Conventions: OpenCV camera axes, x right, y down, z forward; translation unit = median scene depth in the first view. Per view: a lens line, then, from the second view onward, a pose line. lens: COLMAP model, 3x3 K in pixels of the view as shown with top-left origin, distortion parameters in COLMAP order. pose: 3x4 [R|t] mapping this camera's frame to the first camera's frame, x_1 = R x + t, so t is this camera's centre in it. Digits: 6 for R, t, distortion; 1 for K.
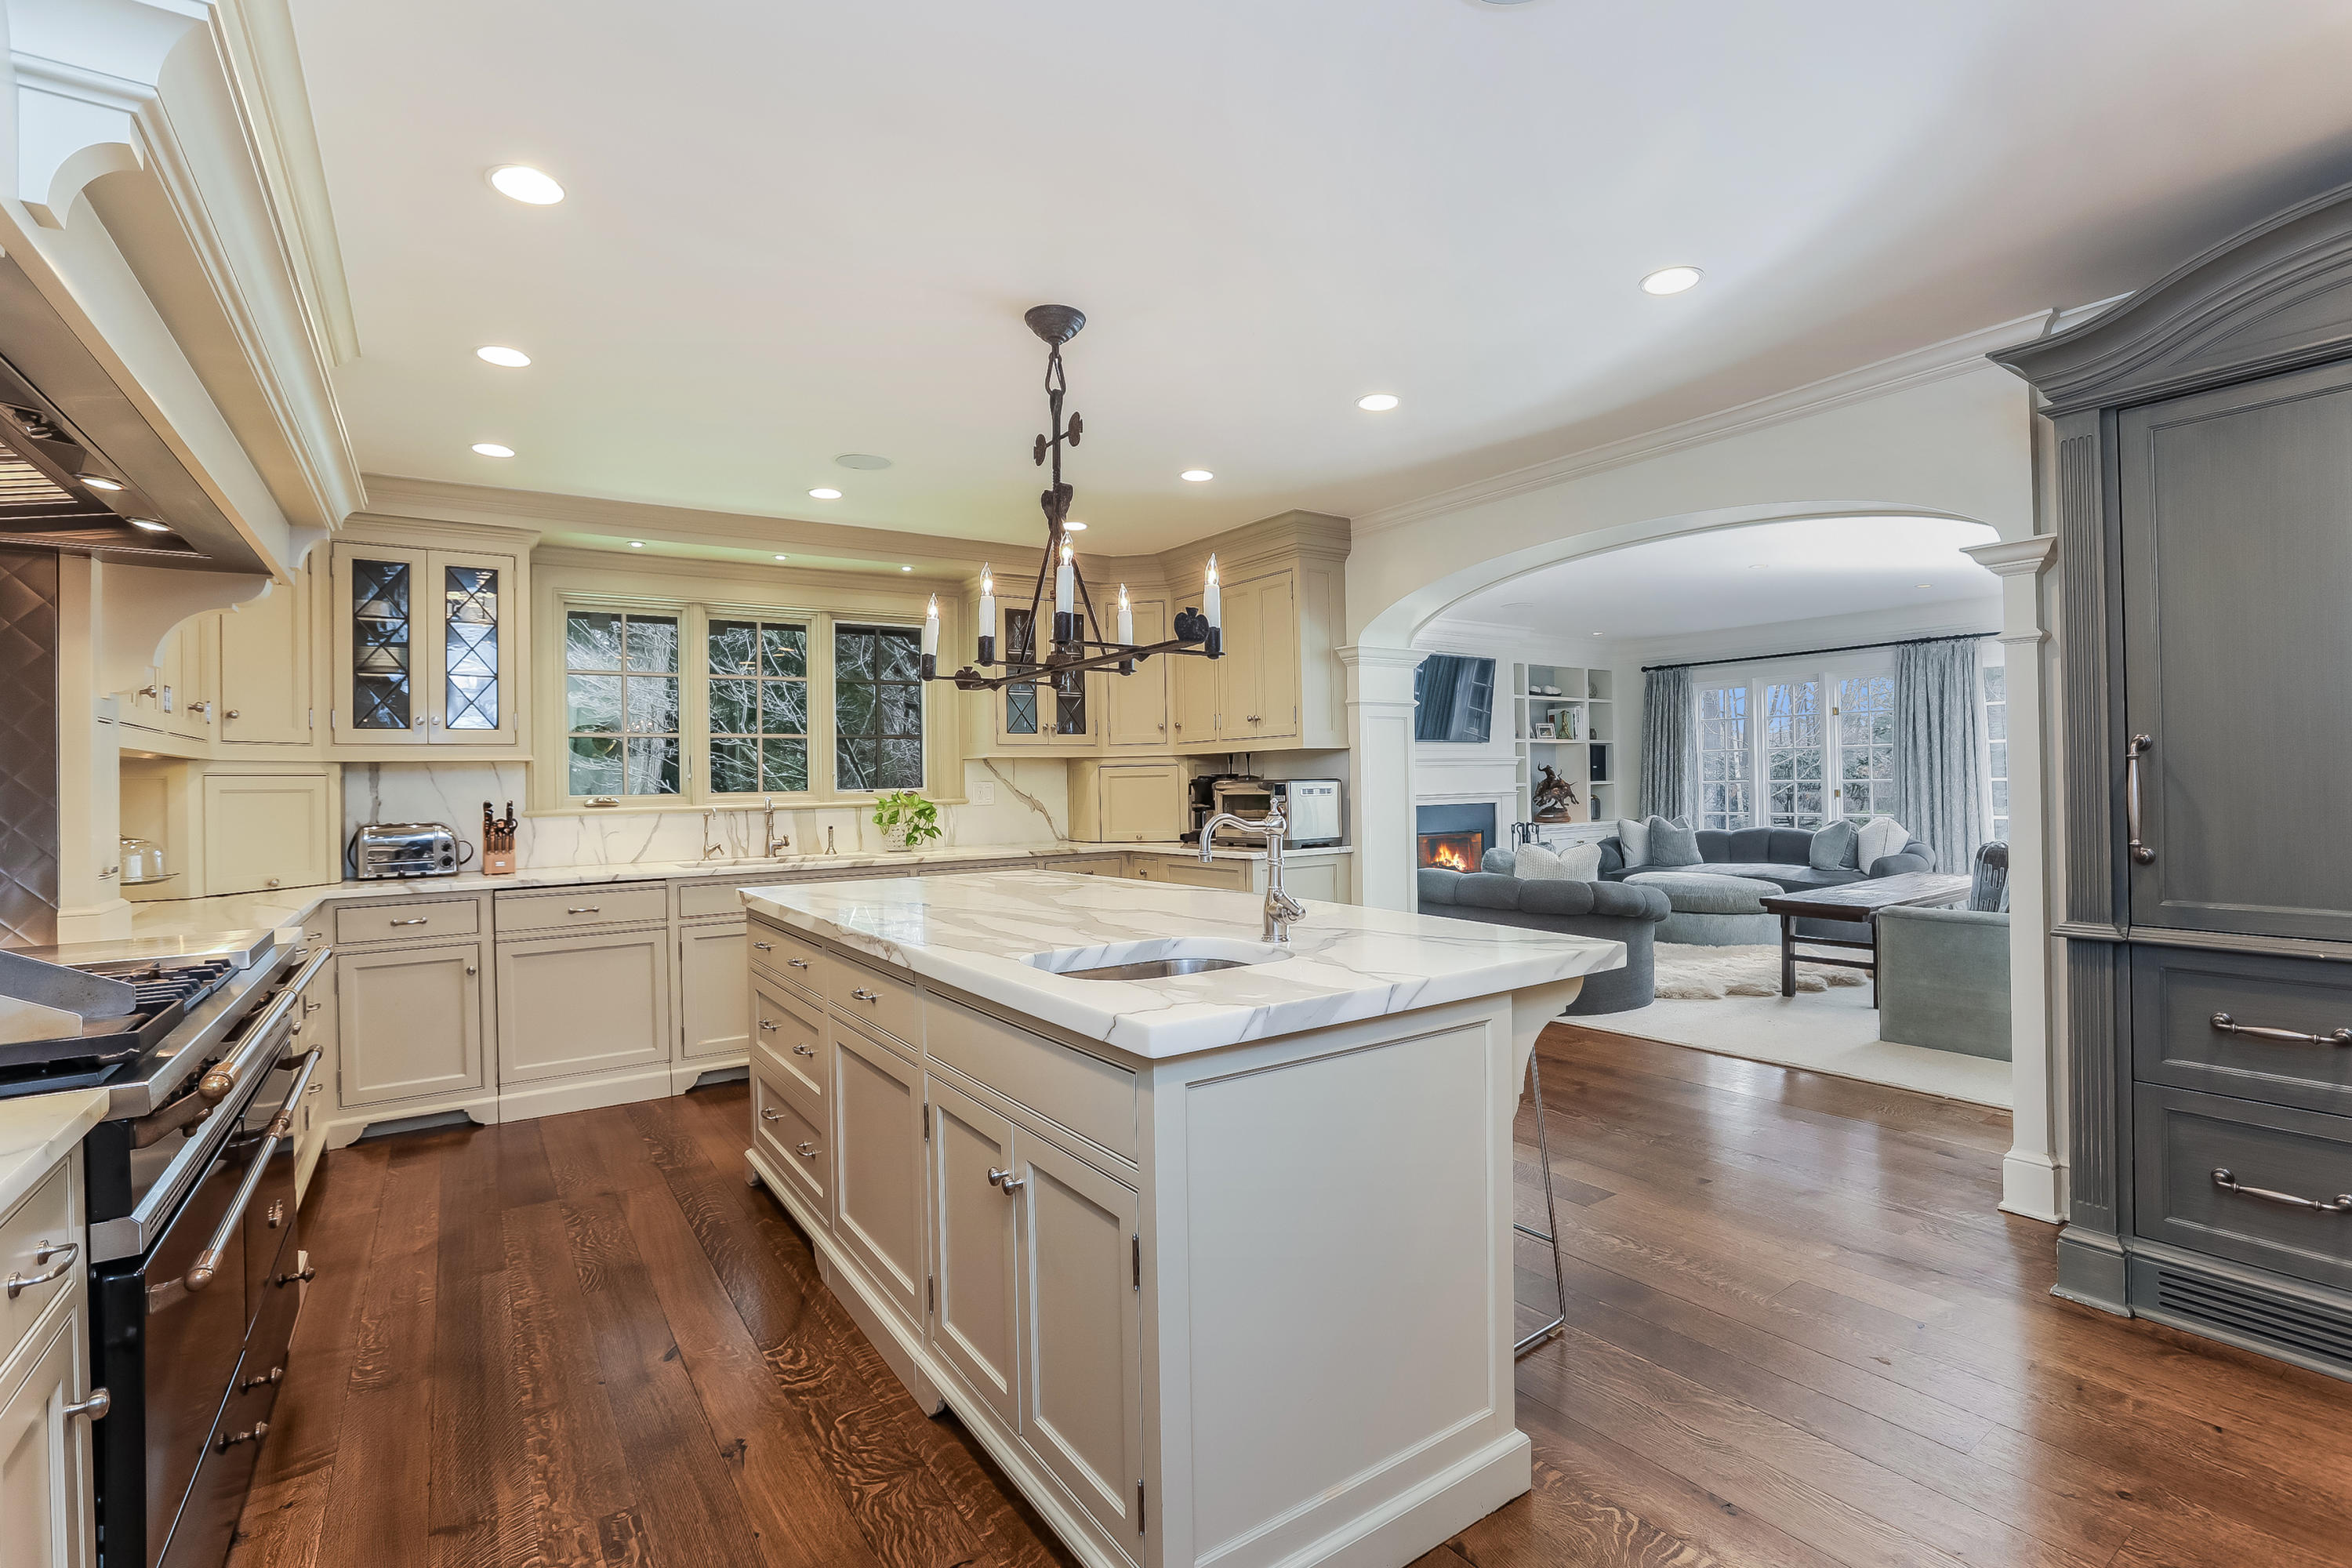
lens RADIAL K [[1082.4, 0, 1190.4], [0, 1082.4, 781.4], [0, 0, 1]] dist [-0.036111, 0.000246]
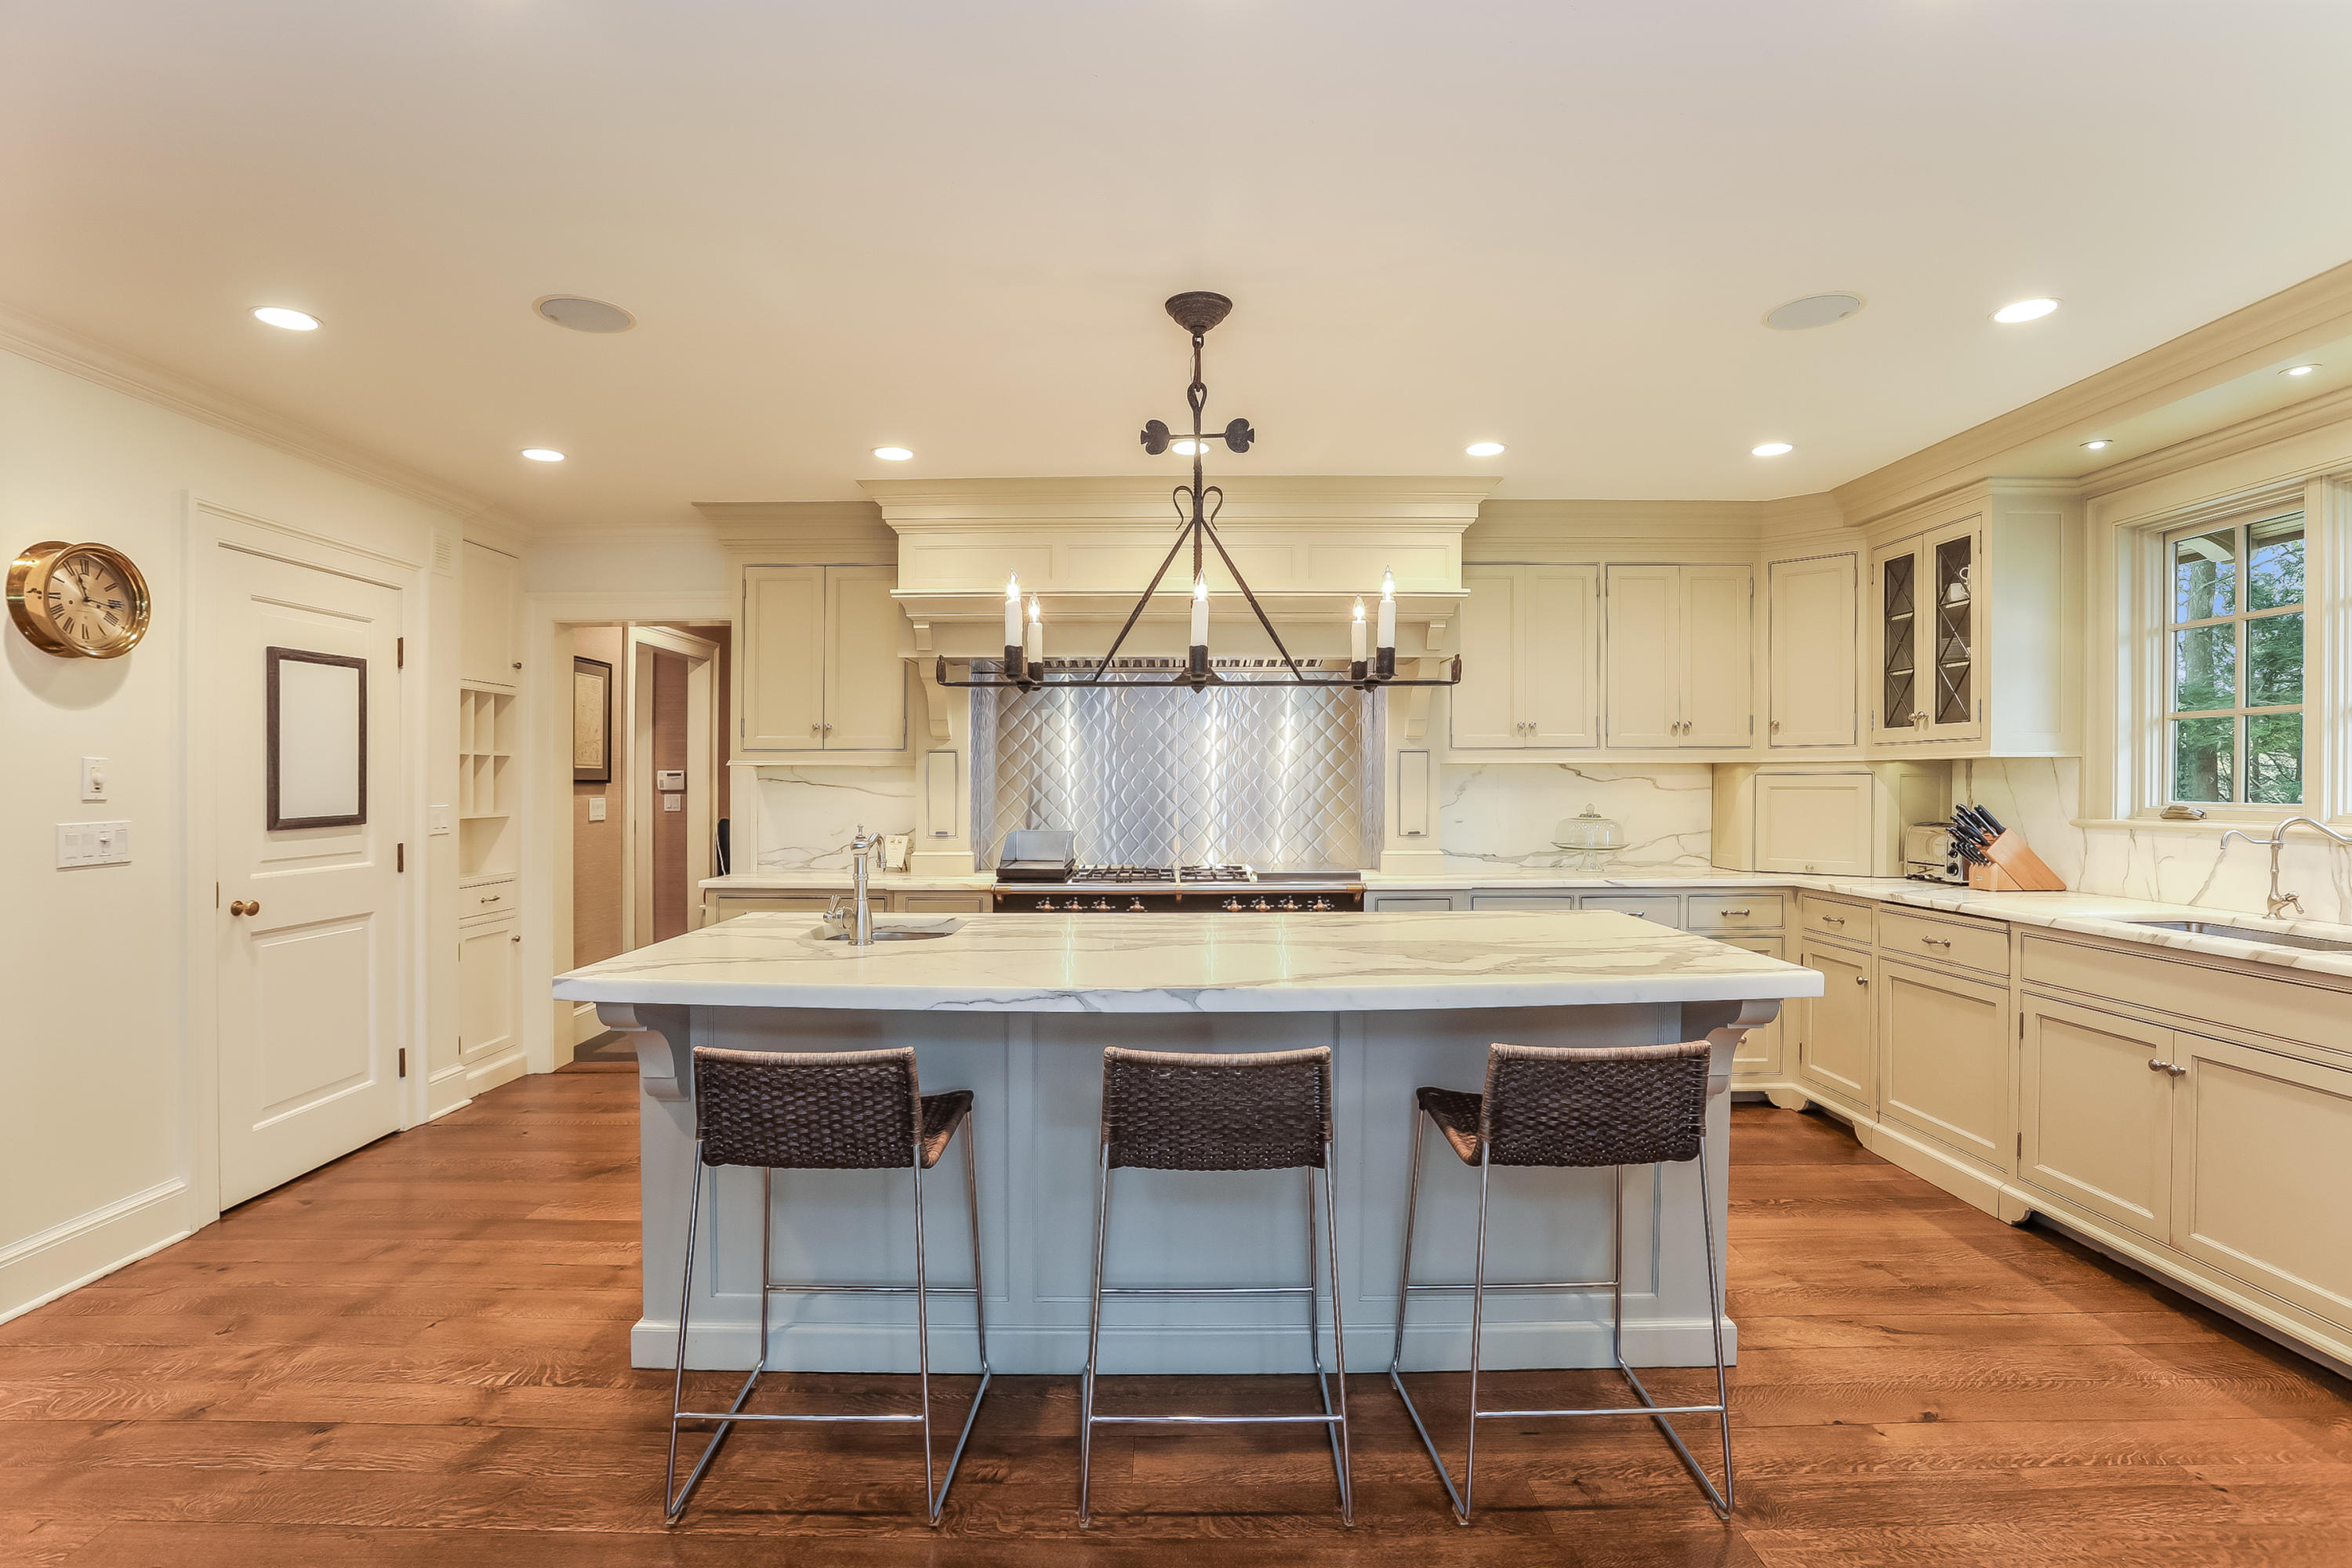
lens RADIAL K [[1082.4, 0, 1190.4], [0, 1082.4, 781.4], [0, 0, 1]] dist [-0.036111, 0.000246]
pose [[-0.559931, 0.018968, -0.828322, 0.373297], [0.011514, 0.999820, 0.015112, -0.018713], [0.828460, -0.001076, -0.560048, 0.860611]]
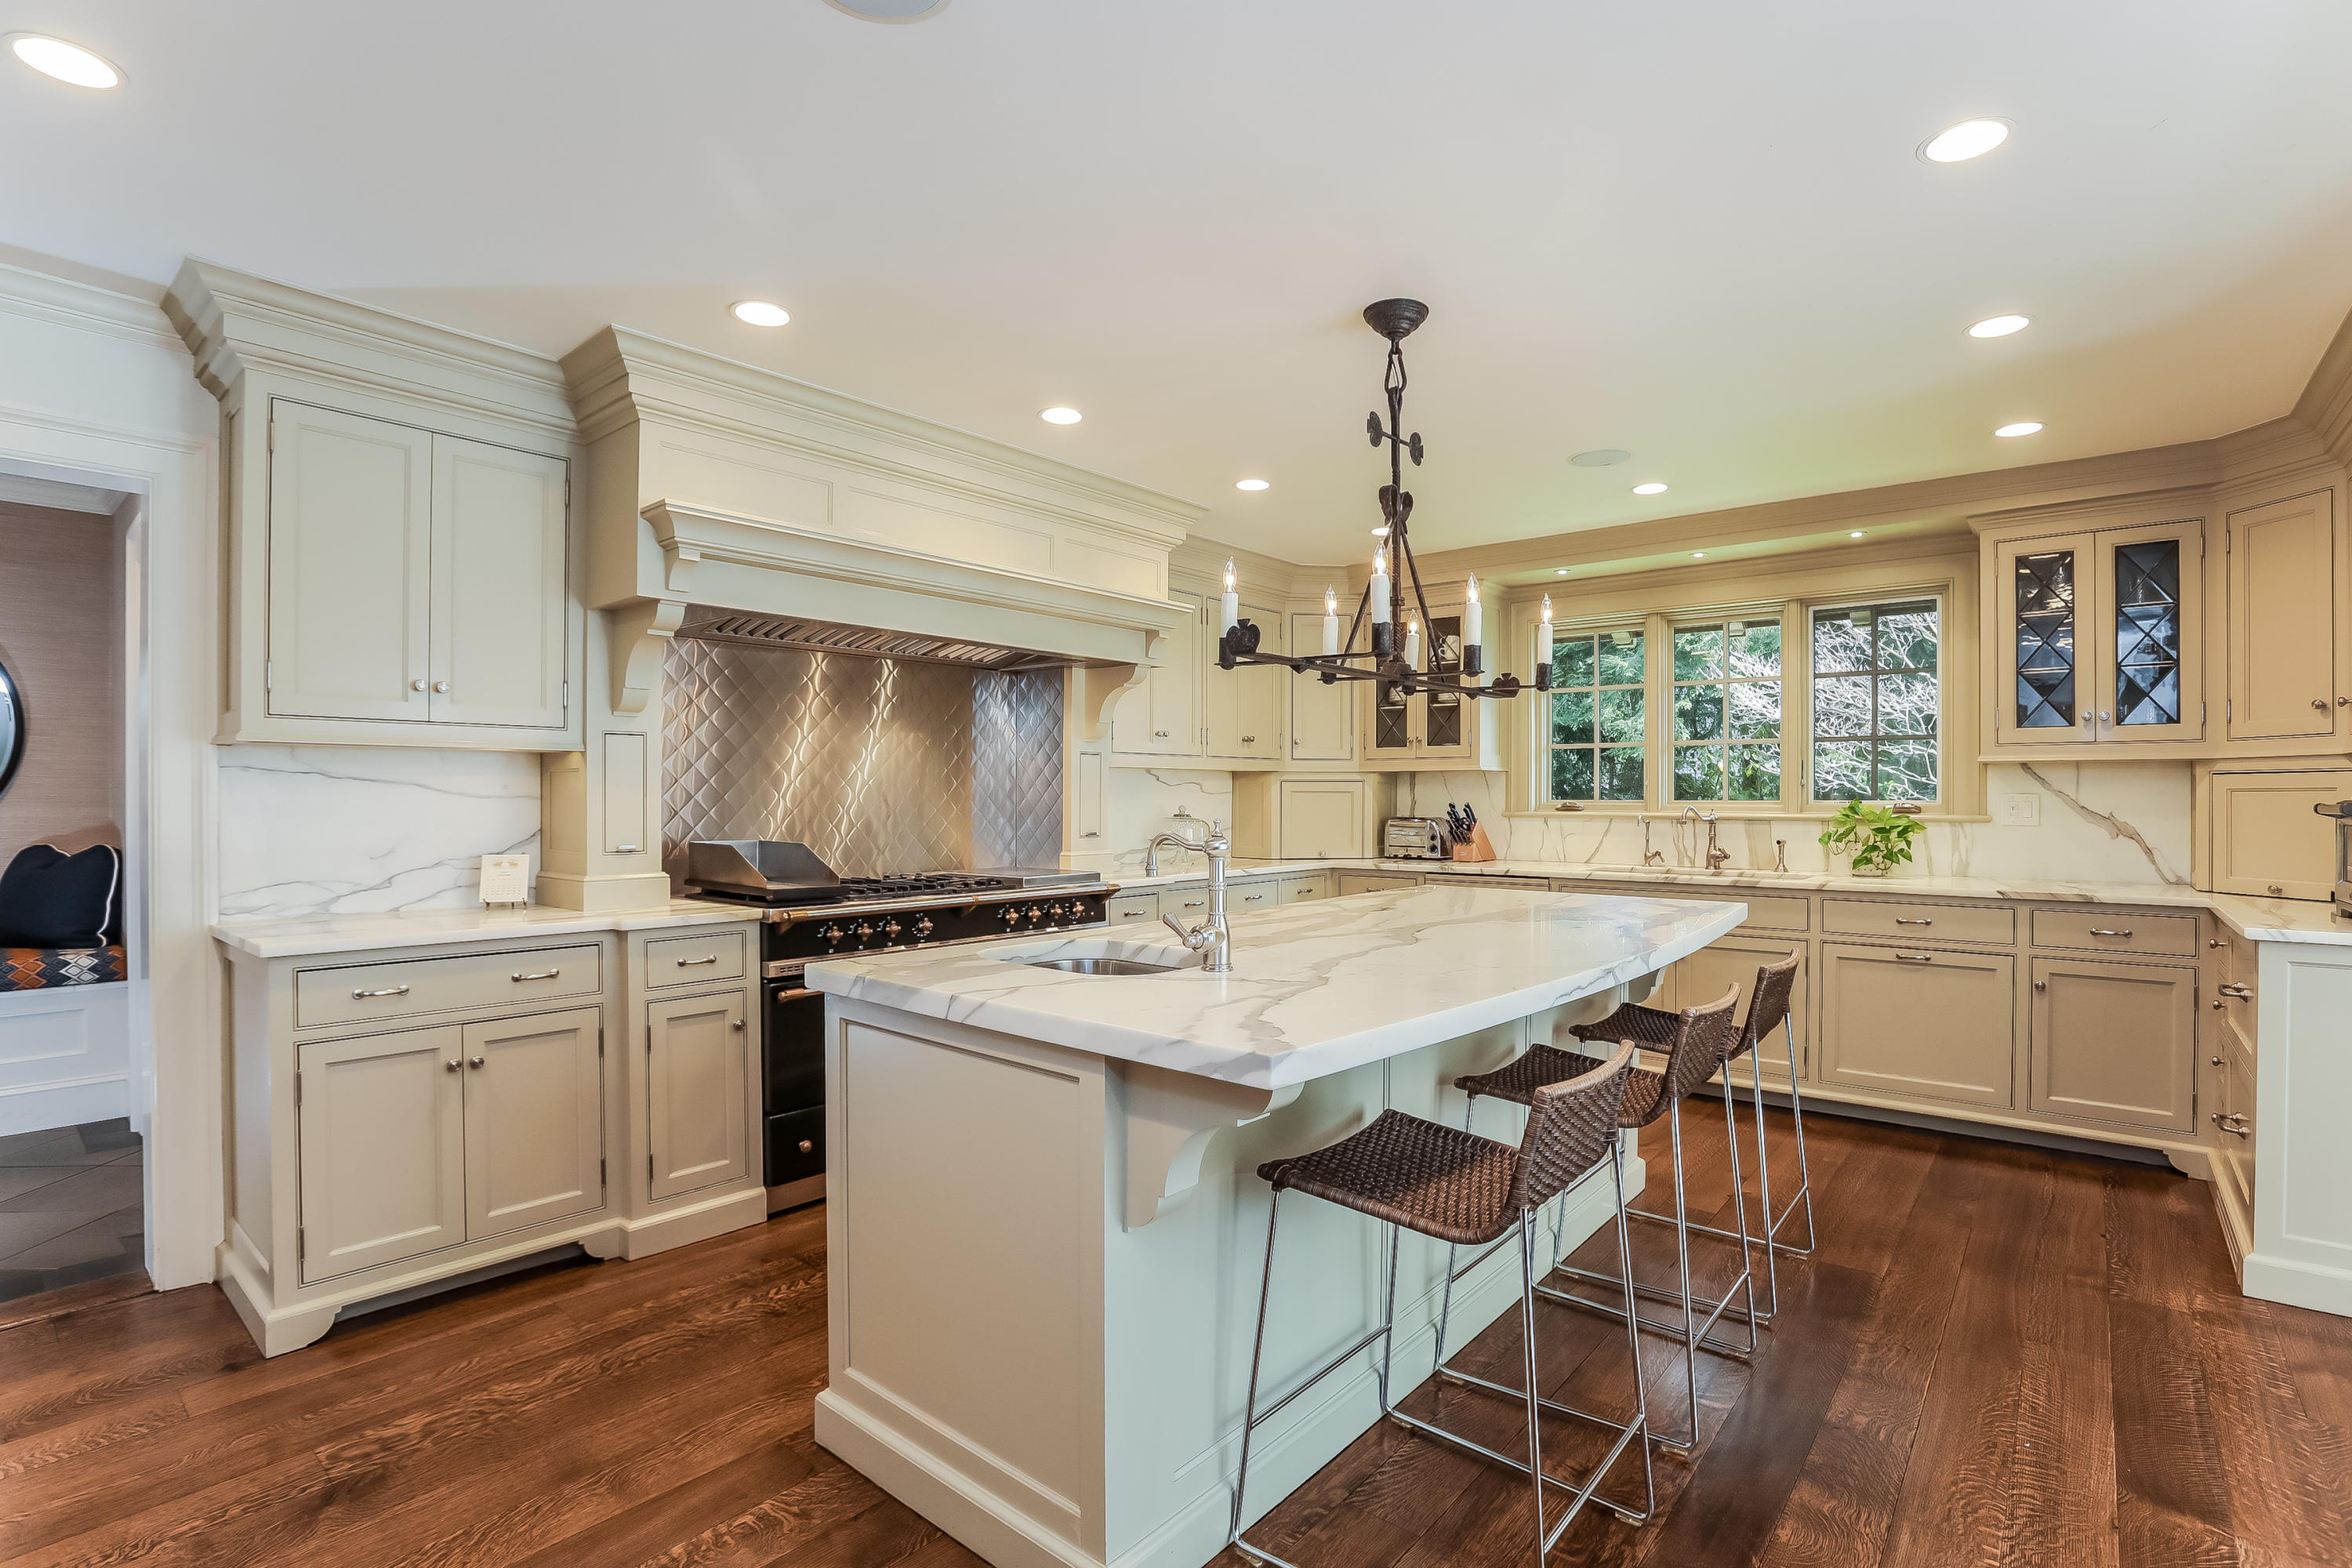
lens RADIAL K [[1082.4, 0, 1190.4], [0, 1082.4, 781.4], [0, 0, 1]] dist [-0.036111, 0.000246]
pose [[0.271923, 0.005987, -0.962300, 0.427779], [-0.008257, 0.999958, 0.003888, -0.007934], [0.962283, 0.006889, 0.271962, 0.319966]]
